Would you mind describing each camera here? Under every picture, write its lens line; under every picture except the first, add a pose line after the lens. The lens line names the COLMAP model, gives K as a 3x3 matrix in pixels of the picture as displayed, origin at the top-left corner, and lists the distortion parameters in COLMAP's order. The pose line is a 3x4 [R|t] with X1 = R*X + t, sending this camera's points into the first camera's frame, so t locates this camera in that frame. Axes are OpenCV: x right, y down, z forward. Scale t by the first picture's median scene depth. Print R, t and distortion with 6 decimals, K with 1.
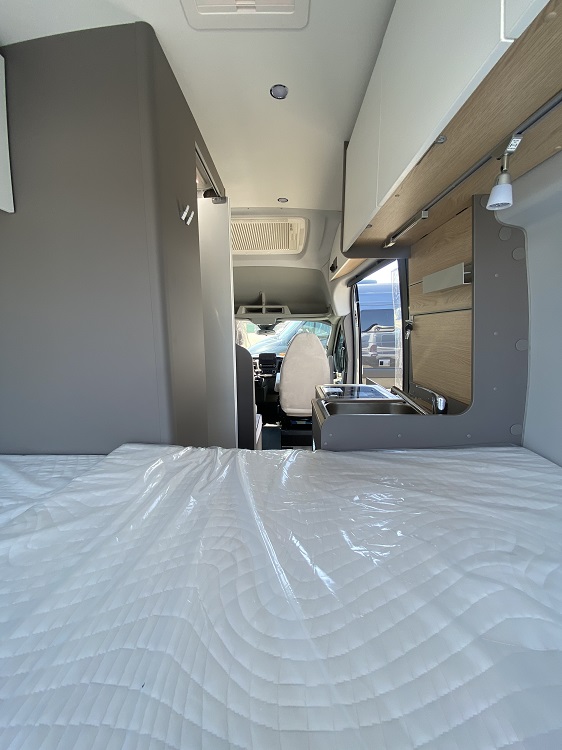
lens RADIAL K [[316.2, 0, 281.0], [0, 316.2, 375.0], [0, 0, 1]] dist [-0.039471, 0.000013]
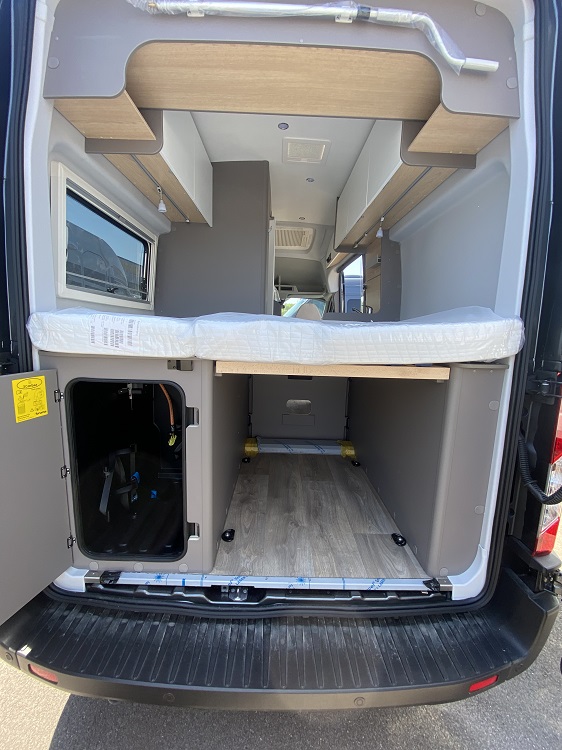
lens RADIAL K [[316.2, 0, 281.0], [0, 316.2, 375.0], [0, 0, 1]] dist [-0.039471, 0.000013]
pose [[0.998846, 0.035148, 0.032742, -0.105071], [-0.035369, 0.999355, 0.006192, 0.238533], [-0.032503, -0.007343, 0.999445, -0.578621]]
